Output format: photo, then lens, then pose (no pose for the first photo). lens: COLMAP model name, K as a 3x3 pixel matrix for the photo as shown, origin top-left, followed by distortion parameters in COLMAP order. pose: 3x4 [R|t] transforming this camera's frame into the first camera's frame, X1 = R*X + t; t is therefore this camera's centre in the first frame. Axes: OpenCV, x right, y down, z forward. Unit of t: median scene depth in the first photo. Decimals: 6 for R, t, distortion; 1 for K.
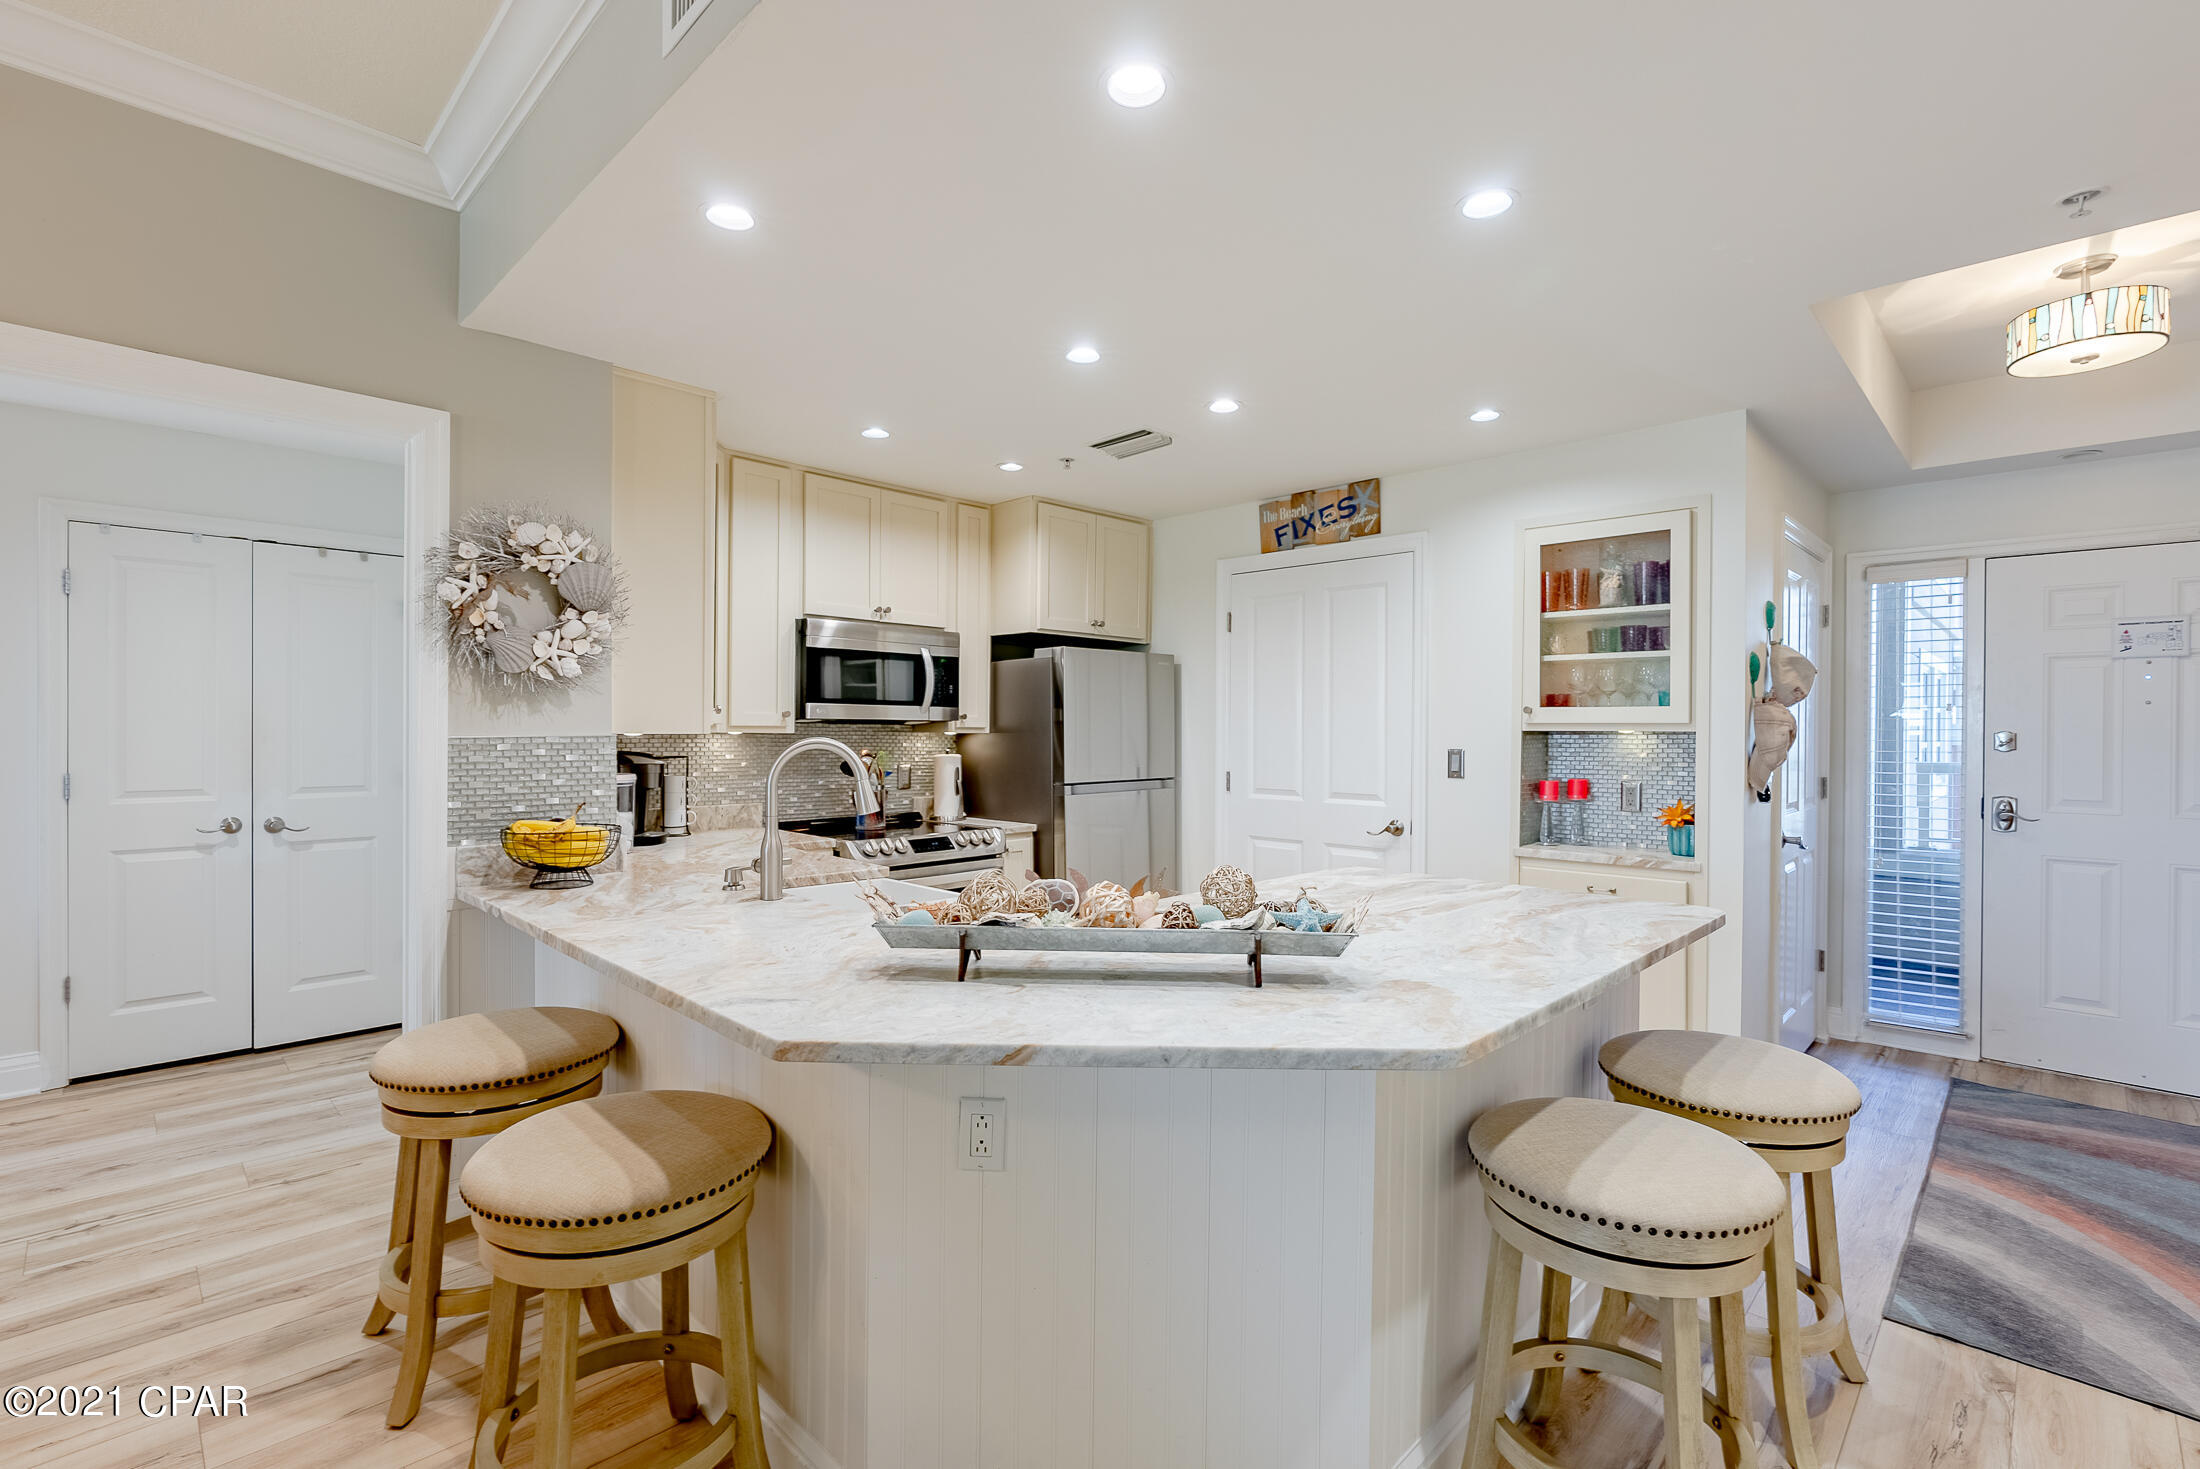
lens RADIAL K [[993.1, 0, 1100.0], [0, 993.1, 734.5], [0, 0, 1]] dist [-0.000838, 0.000009]
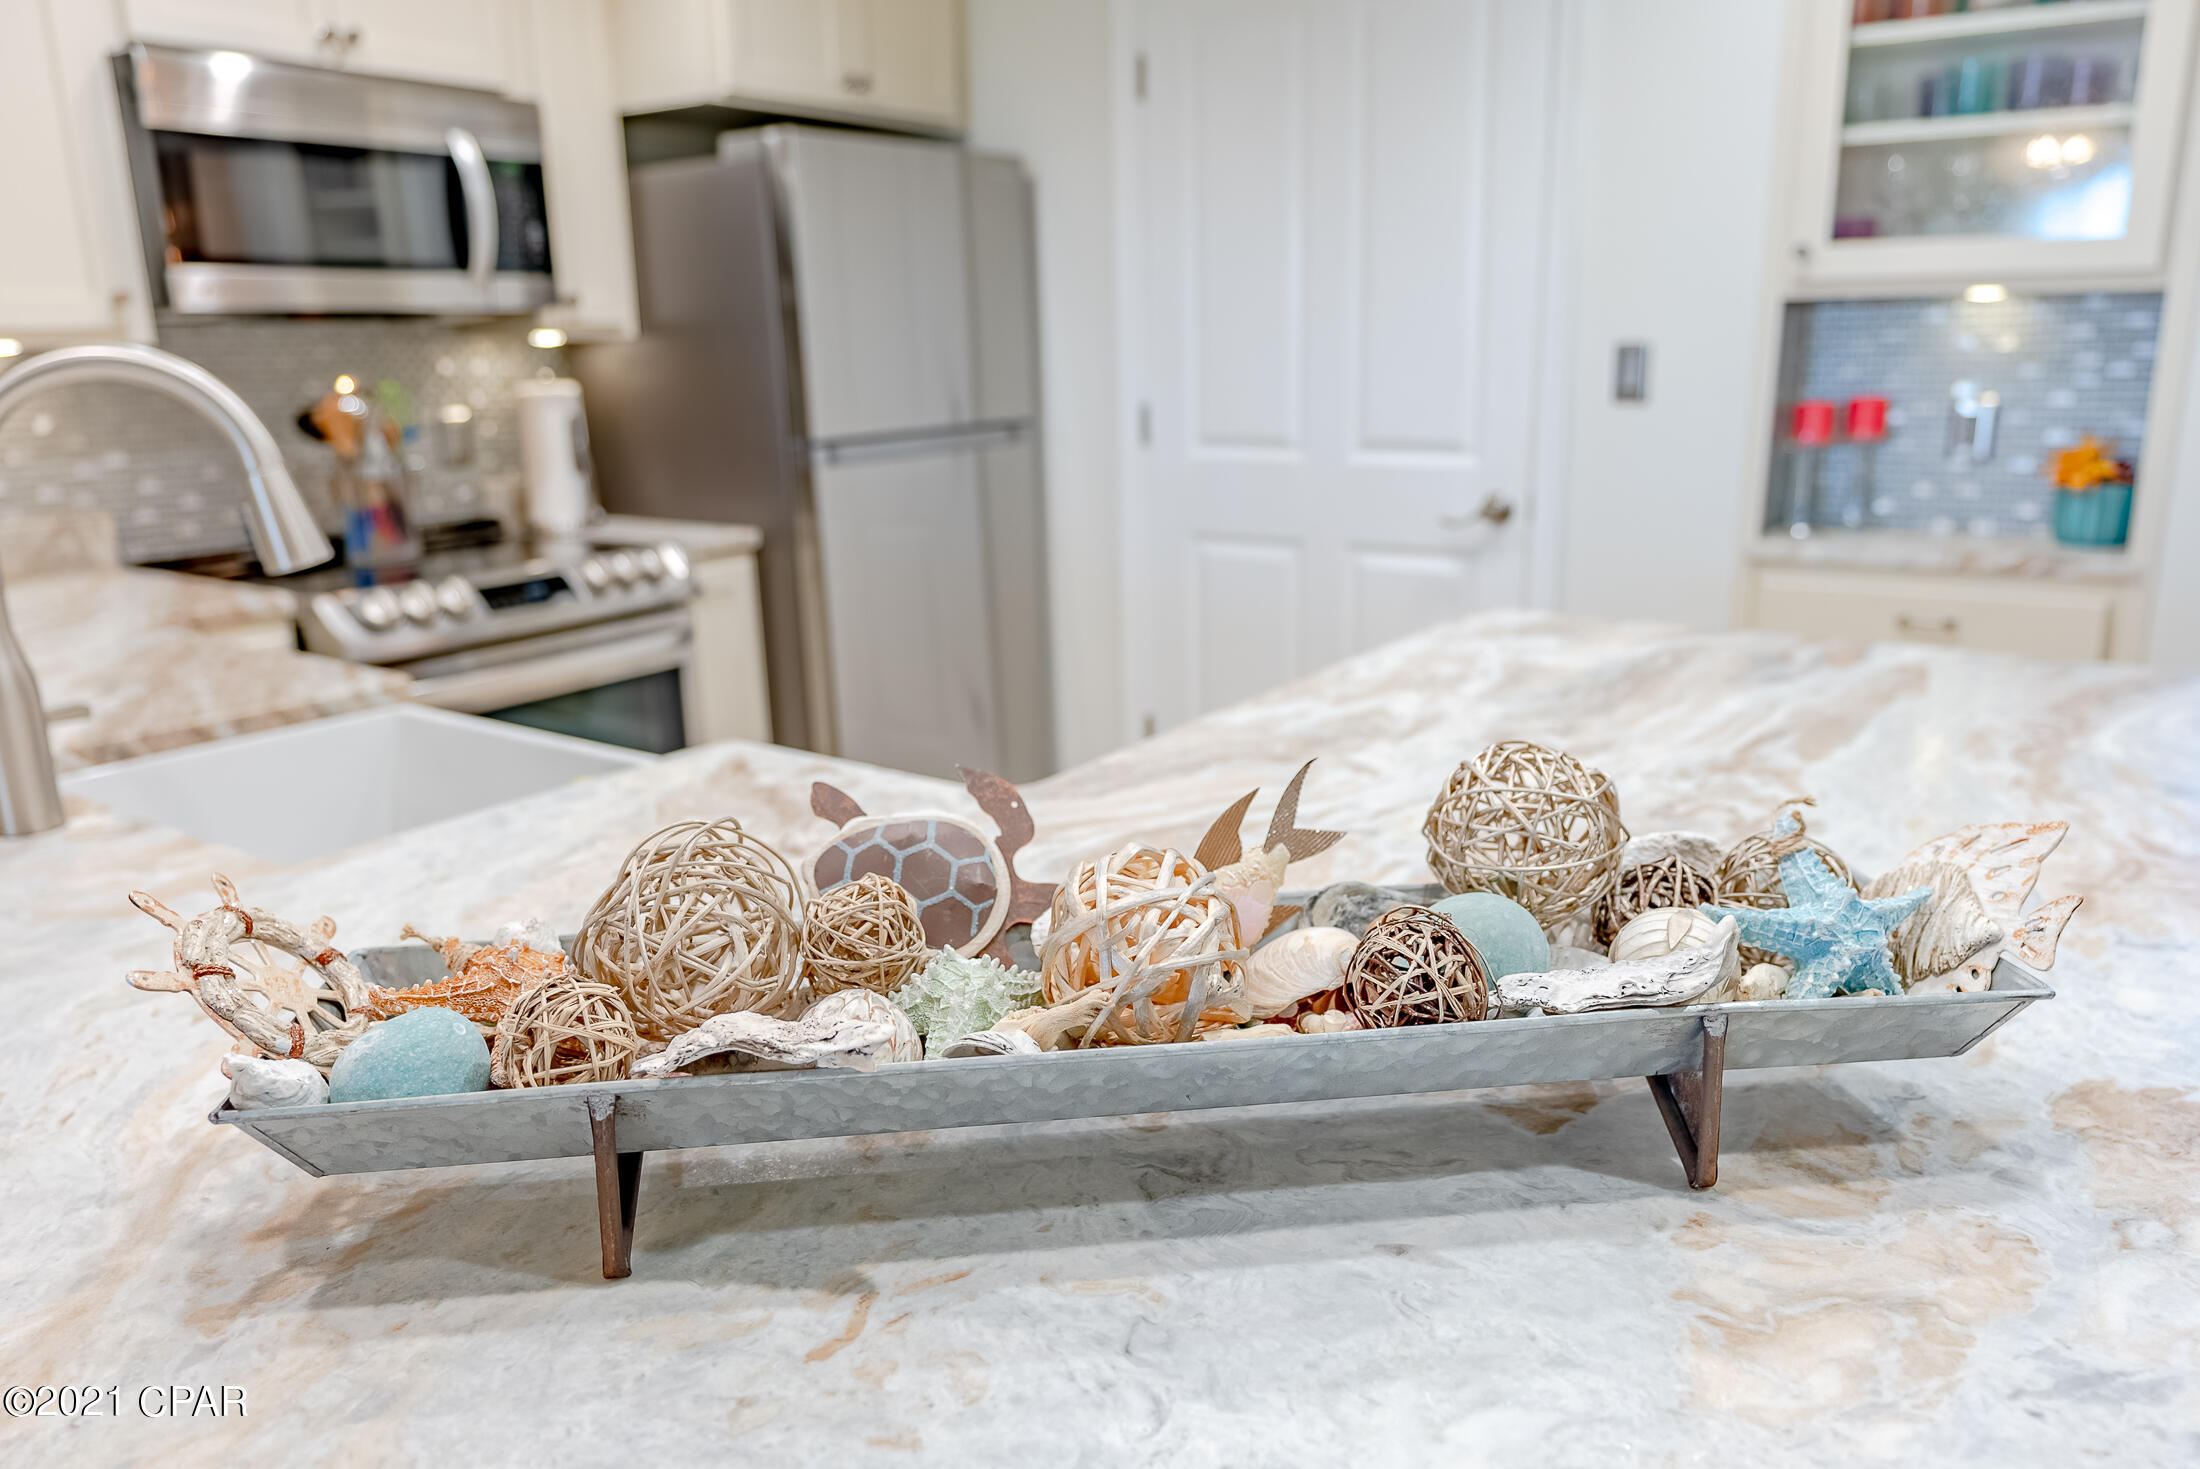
lens RADIAL K [[1571.3, 0, 1099.3], [0, 1571.3, 745.7], [0, 0, 1]] dist [0.002716, 0.002603]
pose [[0.985623, -0.067292, 0.154983, -0.027617], [0.026635, 0.967680, 0.250770, 0.005732], [-0.166849, -0.243037, 0.955560, 0.245306]]
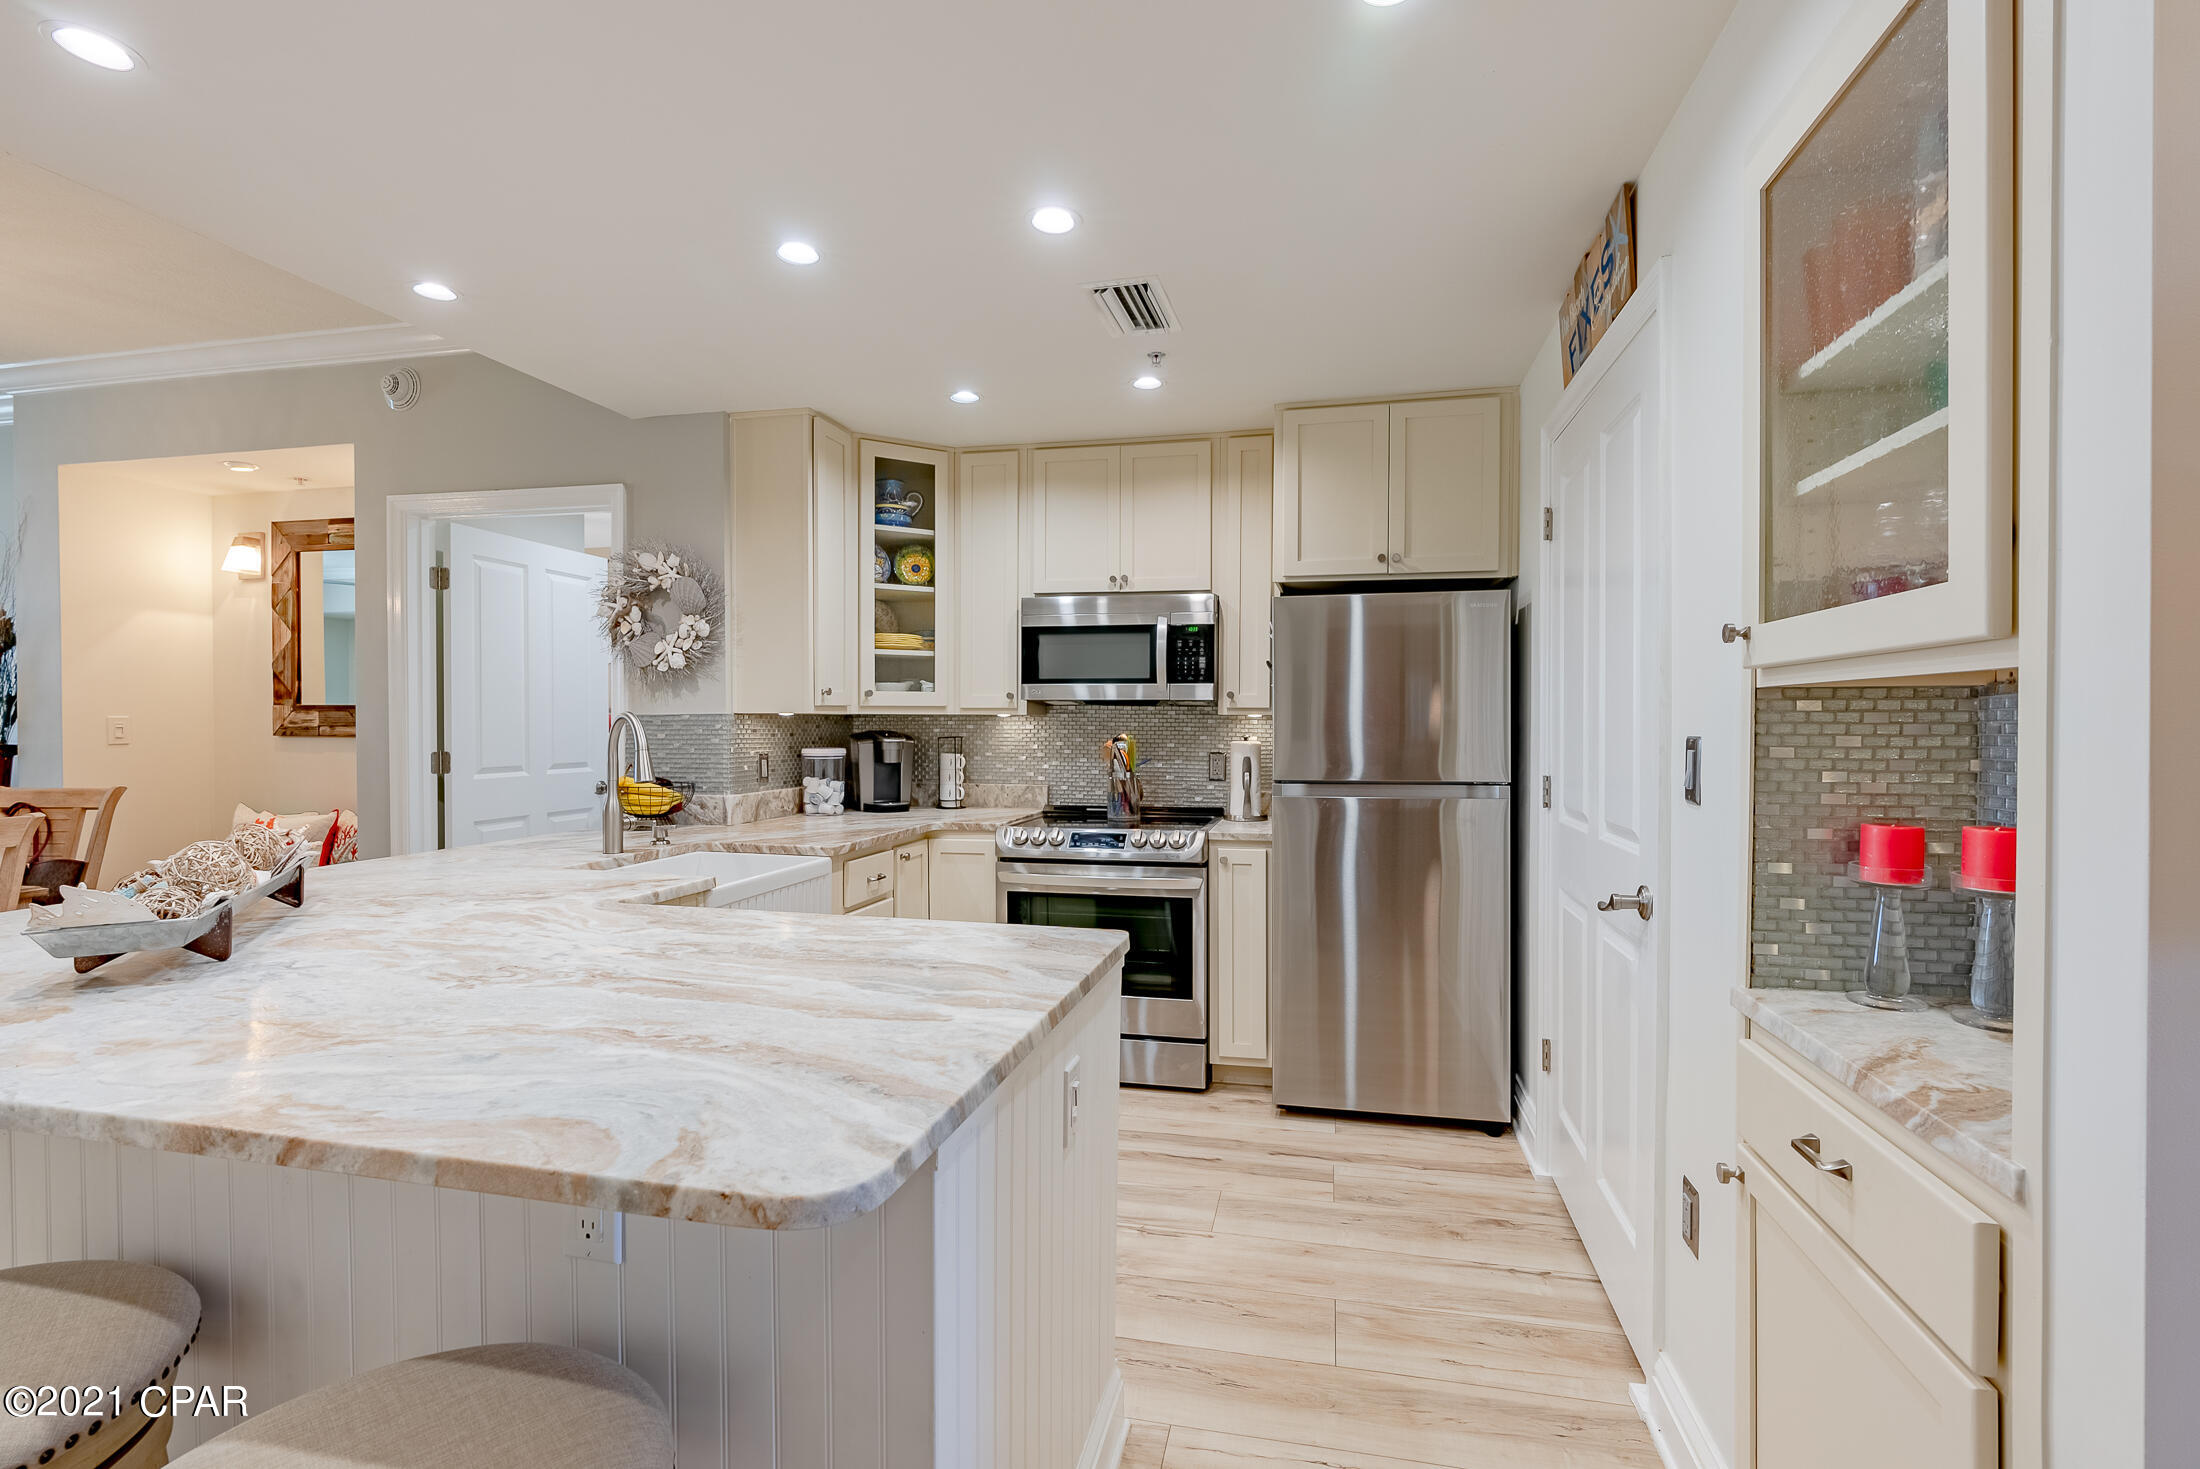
lens RADIAL K [[993.1, 0, 1100.0], [0, 993.1, 734.5], [0, 0, 1]] dist [-0.000838, 0.000009]
pose [[0.528855, 0.008742, -0.848667, 0.548139], [-0.004840, 0.999962, 0.007284, 0.010303], [0.848698, 0.000255, 0.528877, 0.509877]]
